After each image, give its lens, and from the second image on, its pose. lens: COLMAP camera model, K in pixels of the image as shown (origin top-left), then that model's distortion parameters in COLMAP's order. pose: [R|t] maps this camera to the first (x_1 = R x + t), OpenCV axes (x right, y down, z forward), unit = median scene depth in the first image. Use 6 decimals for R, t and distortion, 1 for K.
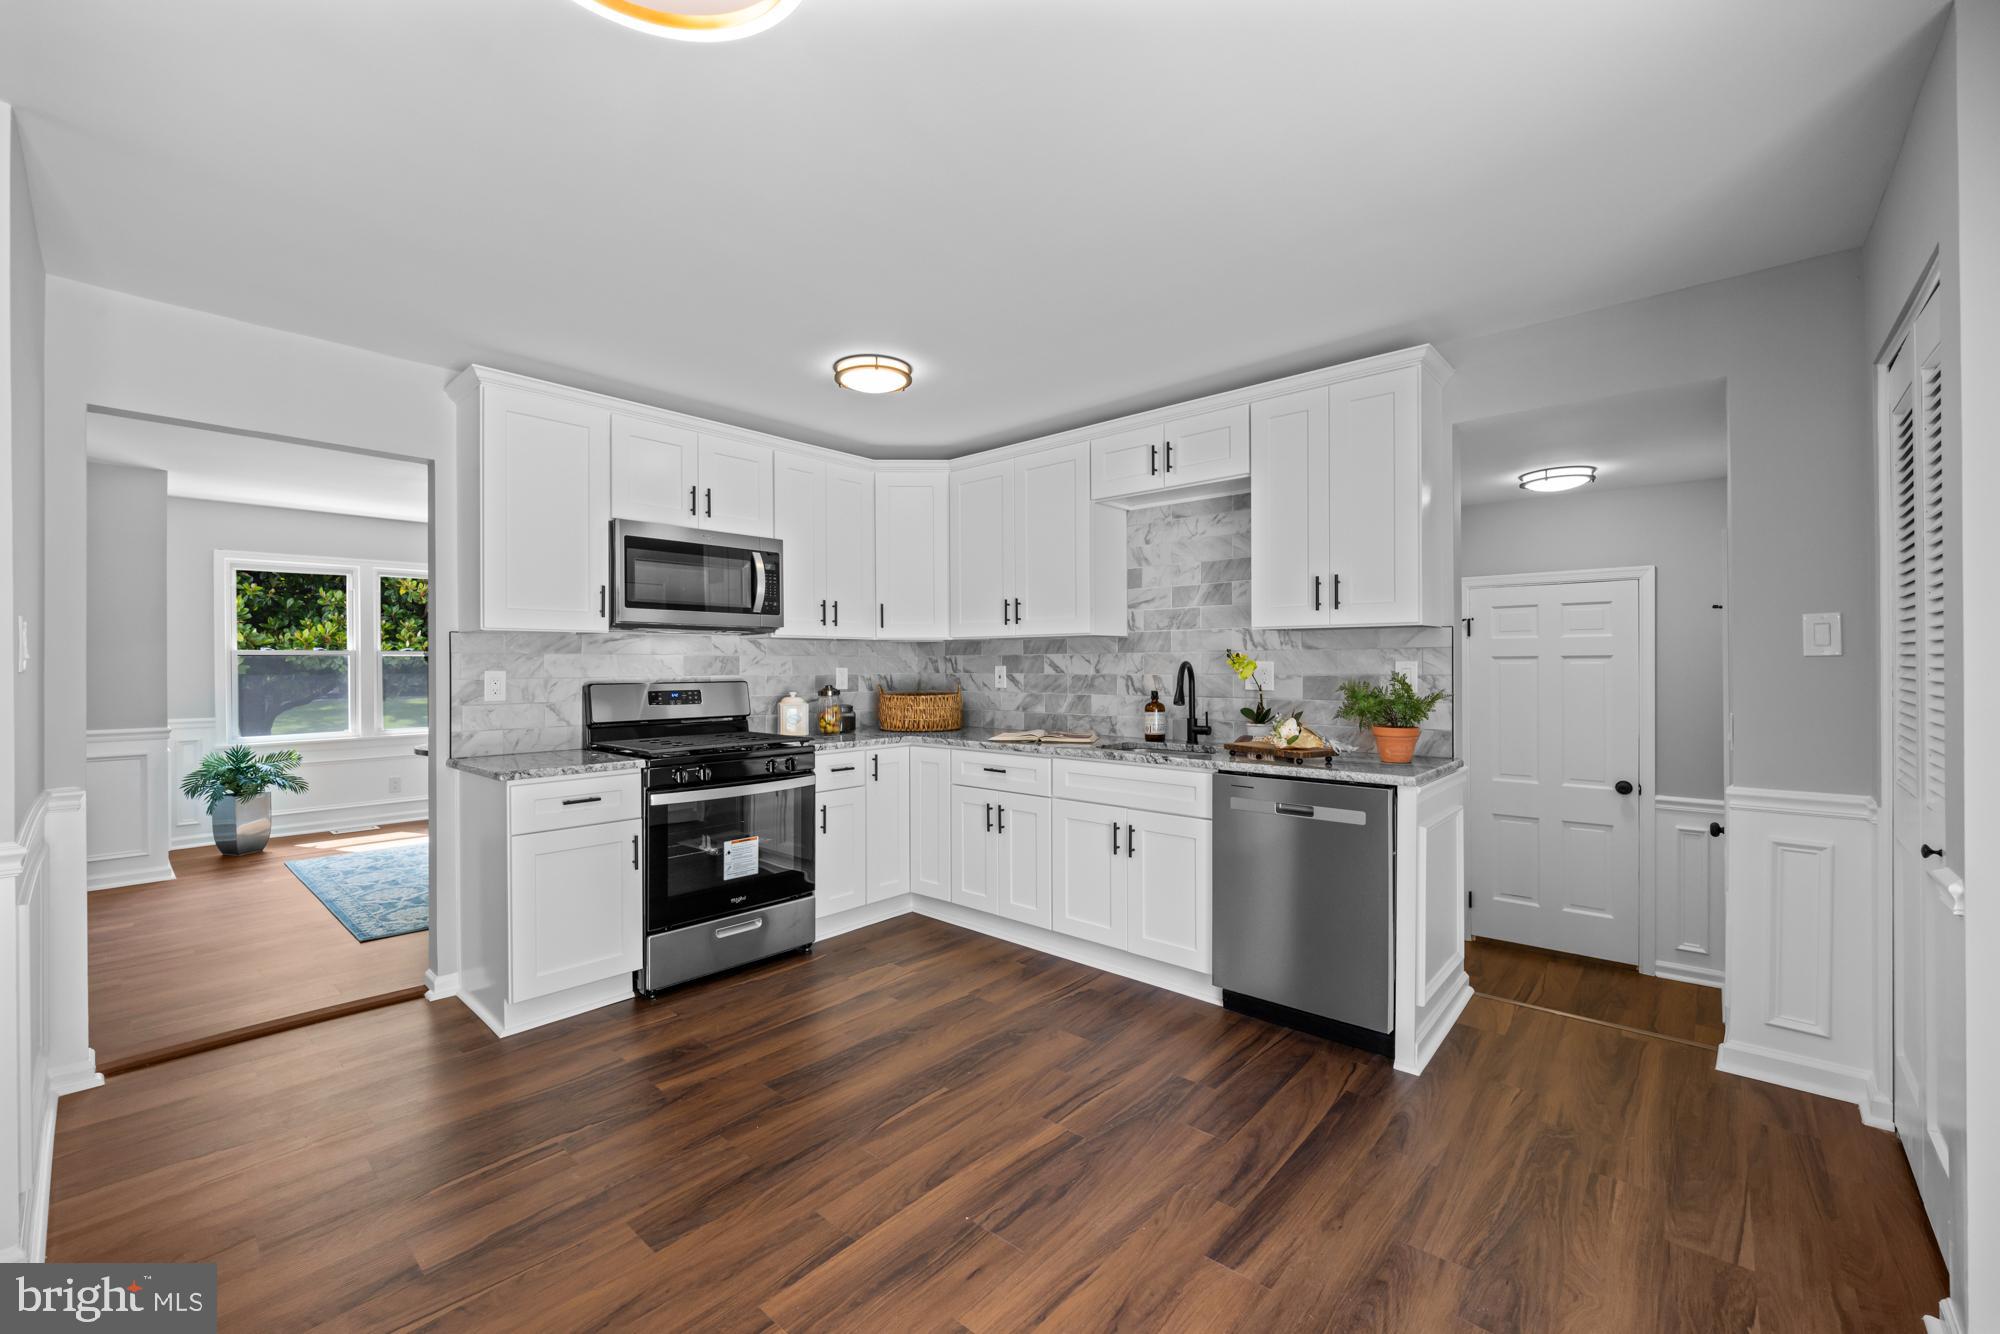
lens RADIAL K [[810.8, 0, 986.8], [0, 810.8, 664.6], [0, 0, 1]] dist [-0.001657, -0.000386]
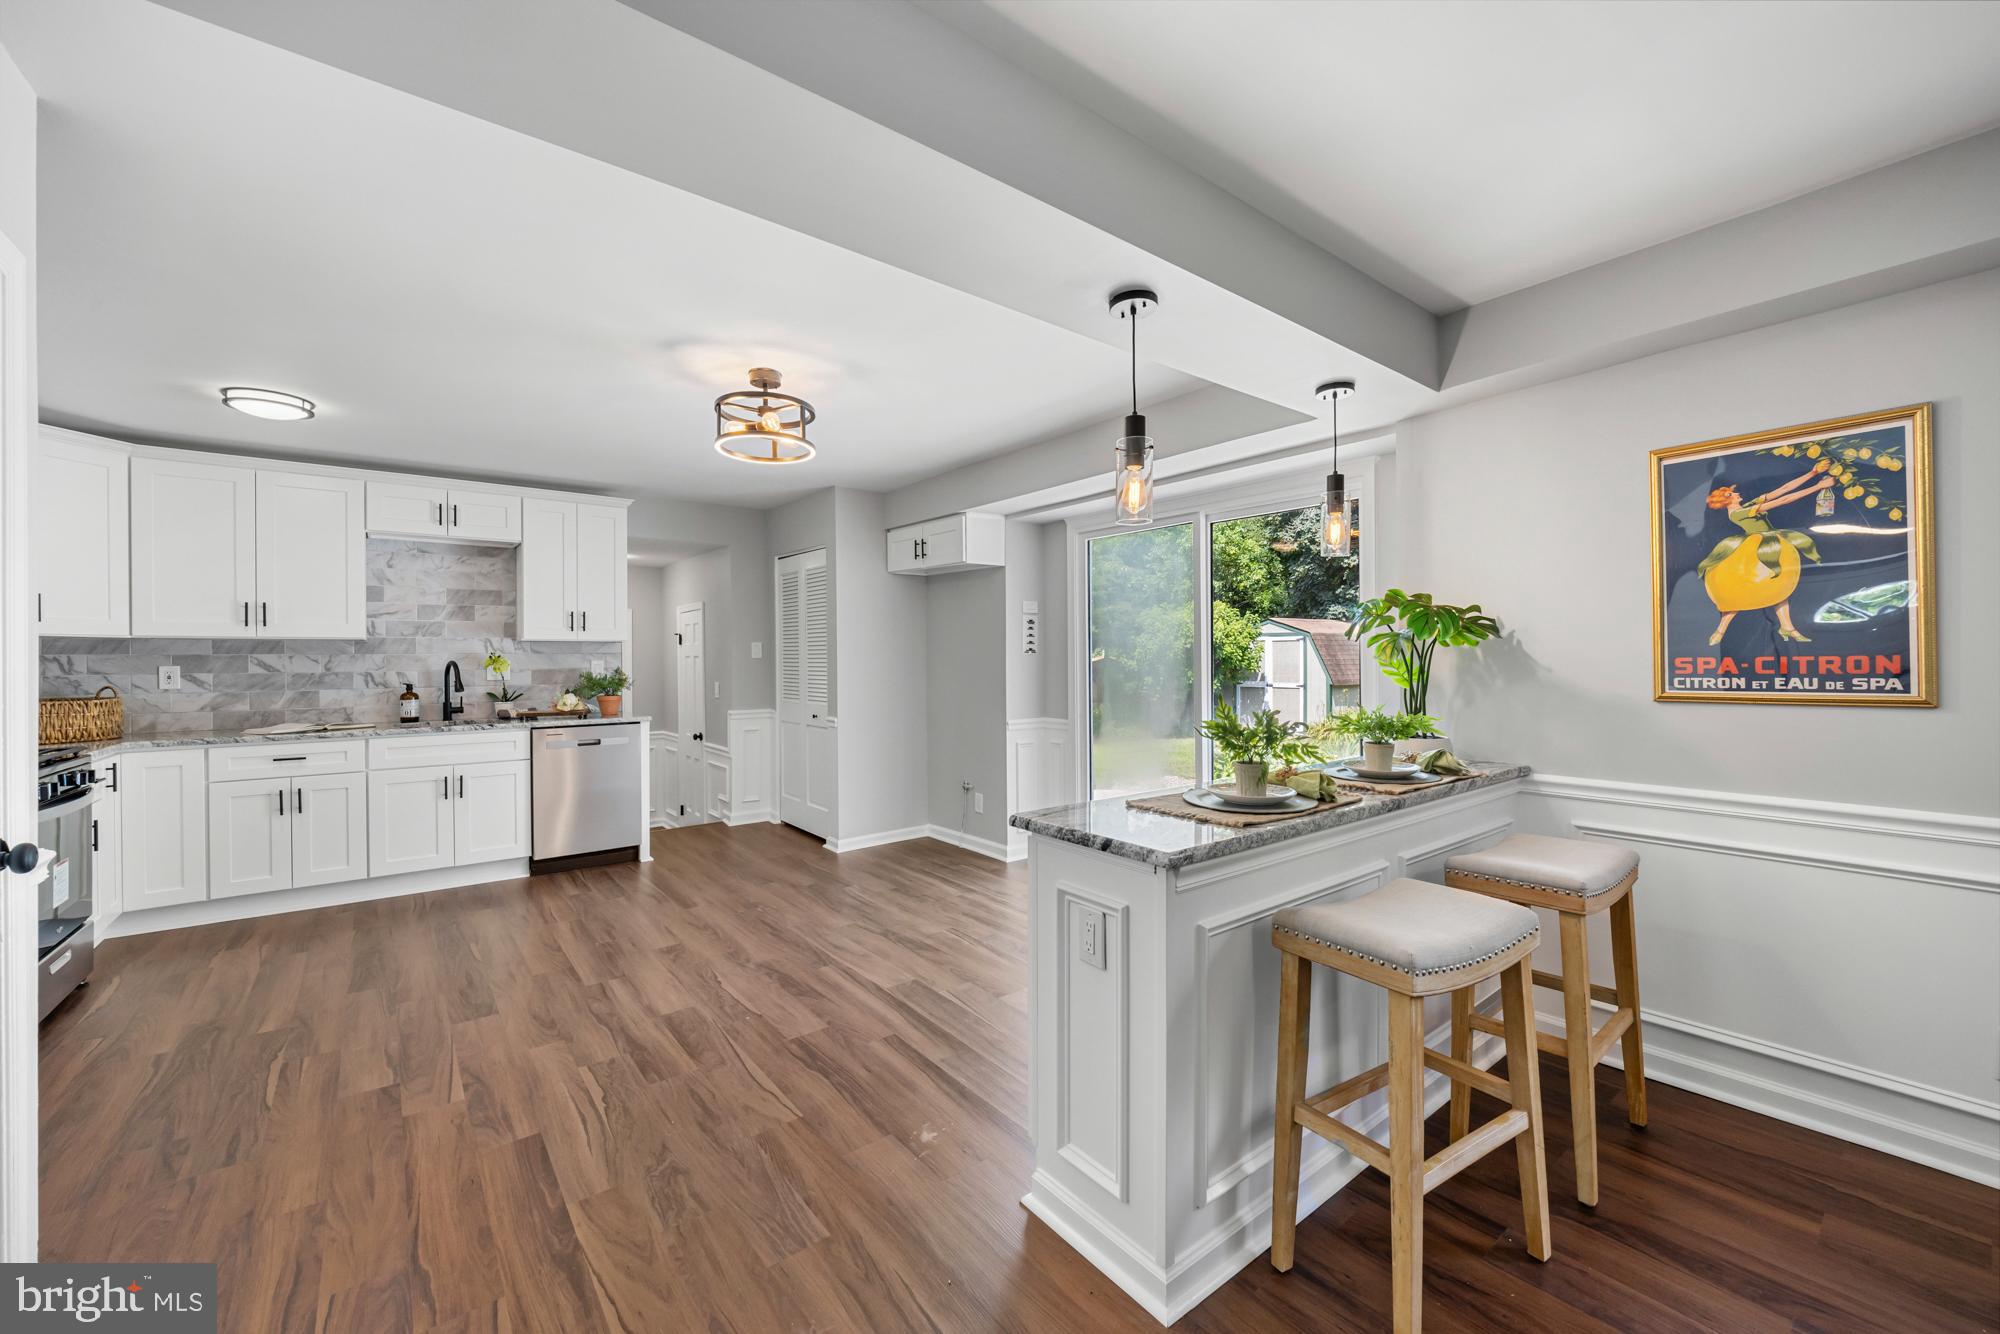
lens RADIAL K [[787.9, 0, 995.5], [0, 787.9, 655.9], [0, 0, 1]] dist [-0.001512, -0.000255]
pose [[0.172609, 0.003907, 0.984983, -0.901461], [0.005430, 0.999973, -0.004918, -0.000797], [-0.984975, 0.006197, 0.172584, -0.148627]]
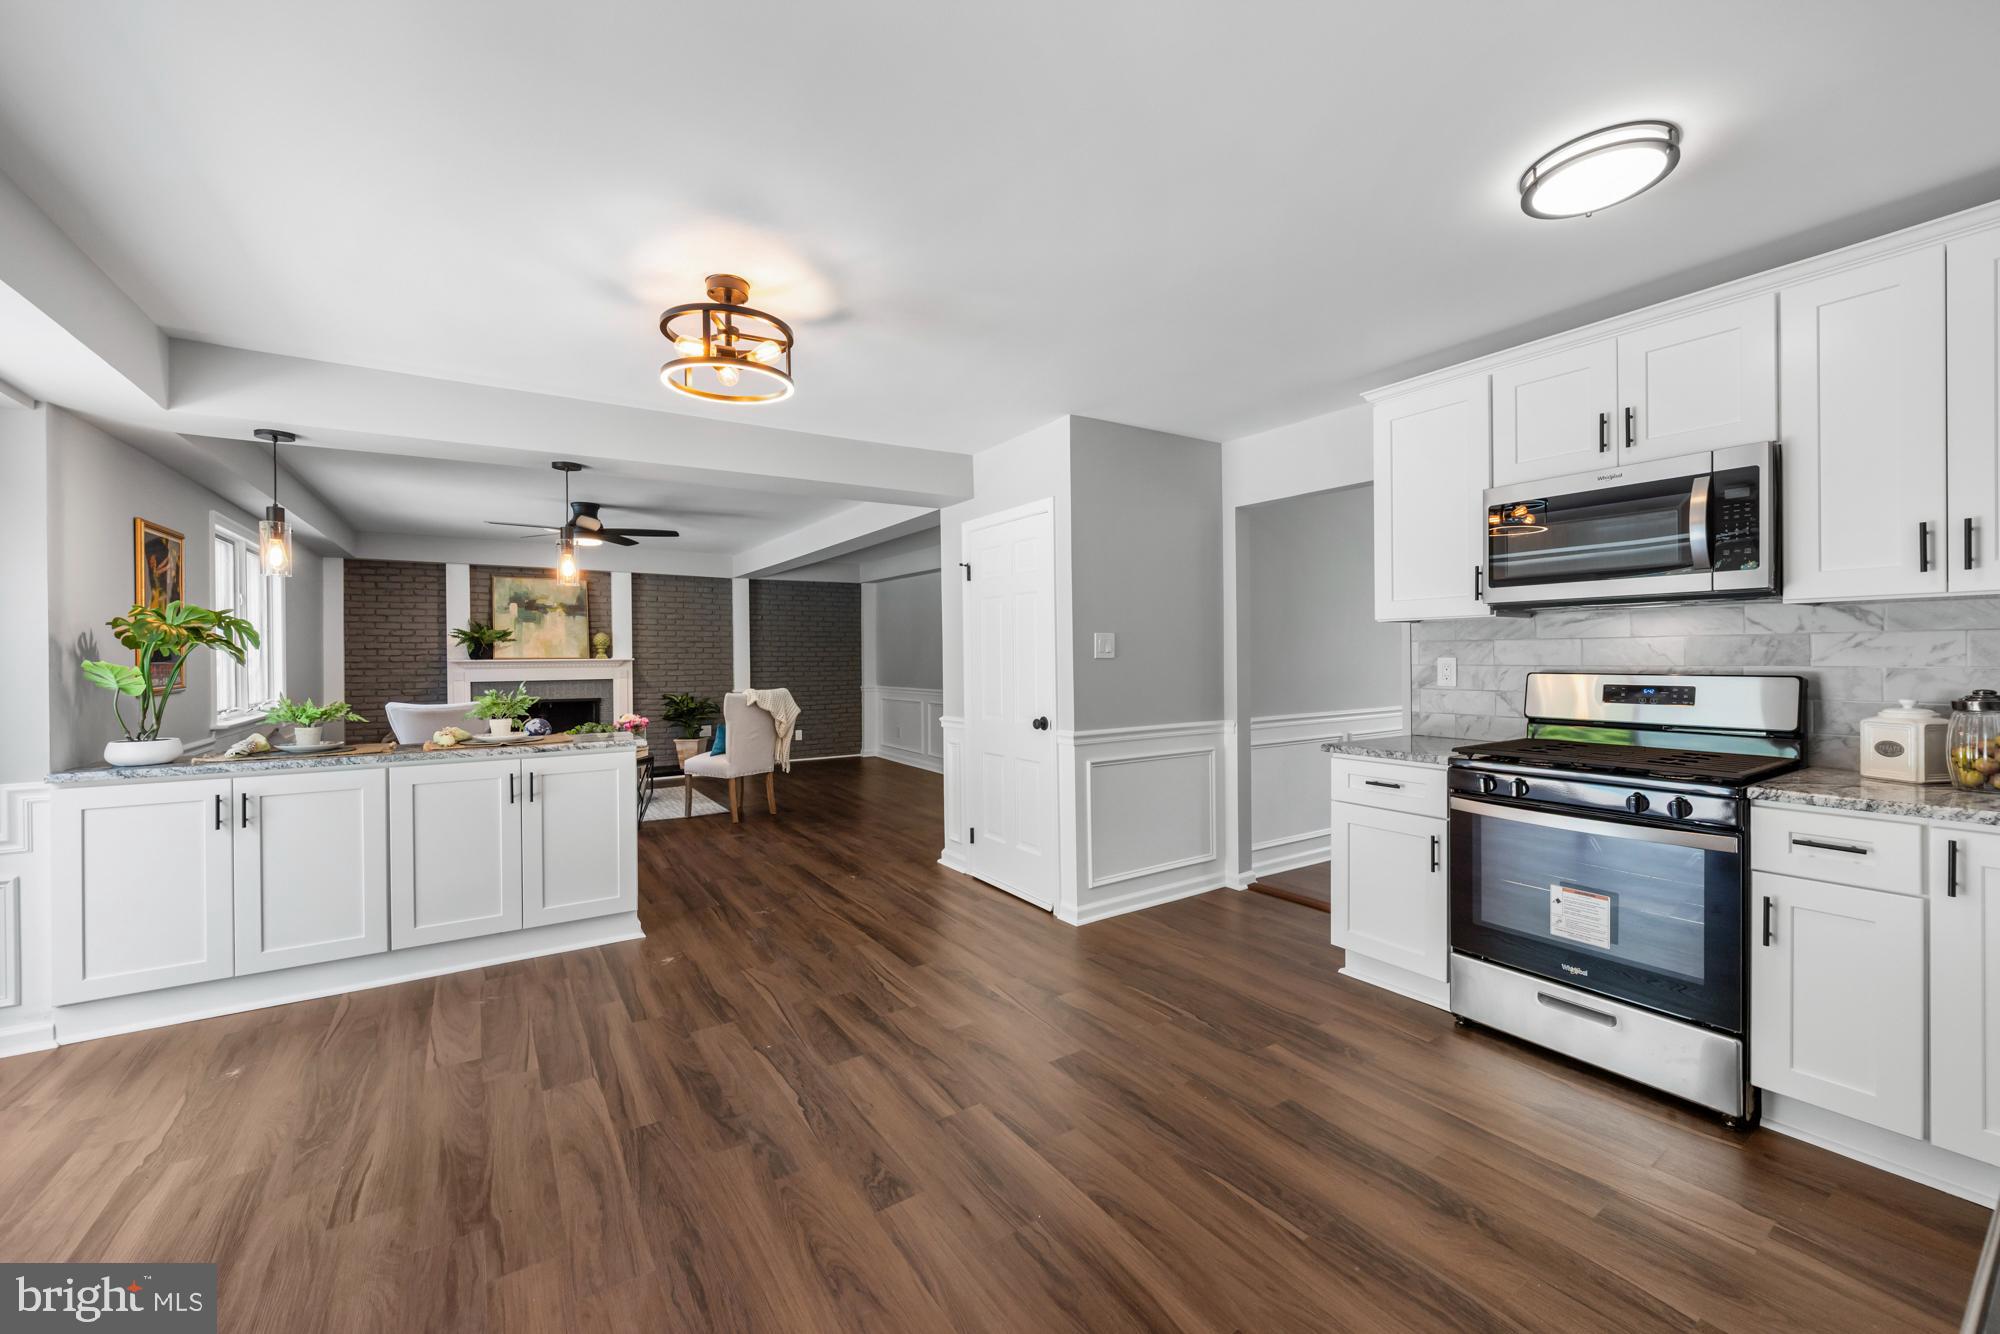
lens RADIAL K [[789.5, 0, 996.5], [0, 789.5, 661.4], [0, 0, 1]] dist [0.000303, -0.007716]
pose [[-0.251917, 0.013411, -0.967656, 0.472246], [0.010708, 0.999881, 0.011070, -0.004077], [0.967689, -0.007573, -0.252031, 0.618623]]
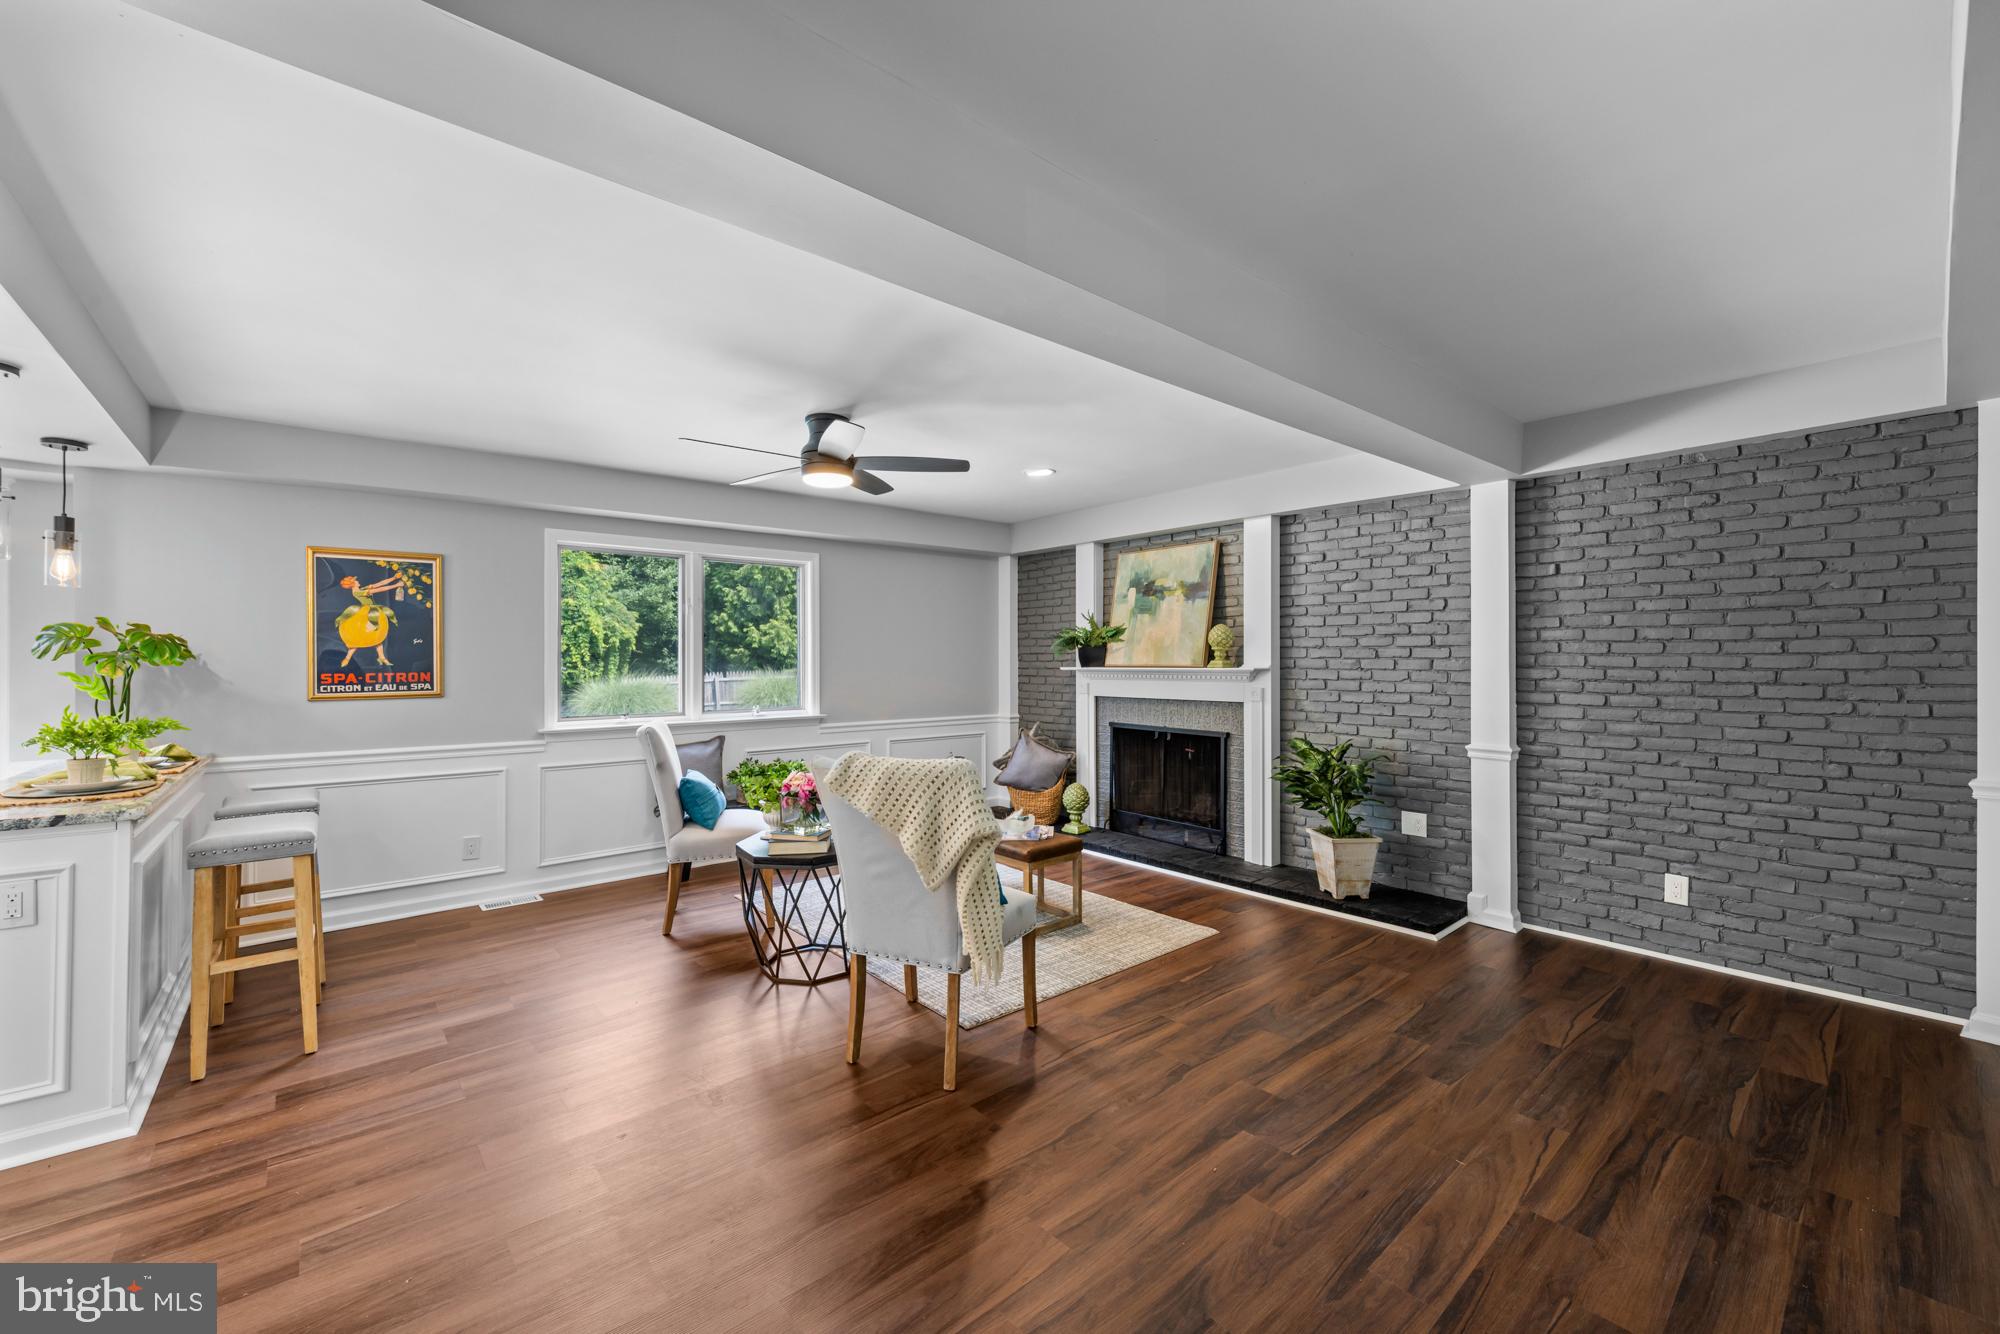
lens RADIAL K [[789.5, 0, 996.5], [0, 789.5, 661.4], [0, 0, 1]] dist [0.000303, -0.007716]
pose [[-0.991526, 0.007003, 0.129717, -1.217461], [0.006439, 0.999968, -0.004772, -0.005496], [-0.129746, -0.003897, -0.991540, 0.352390]]
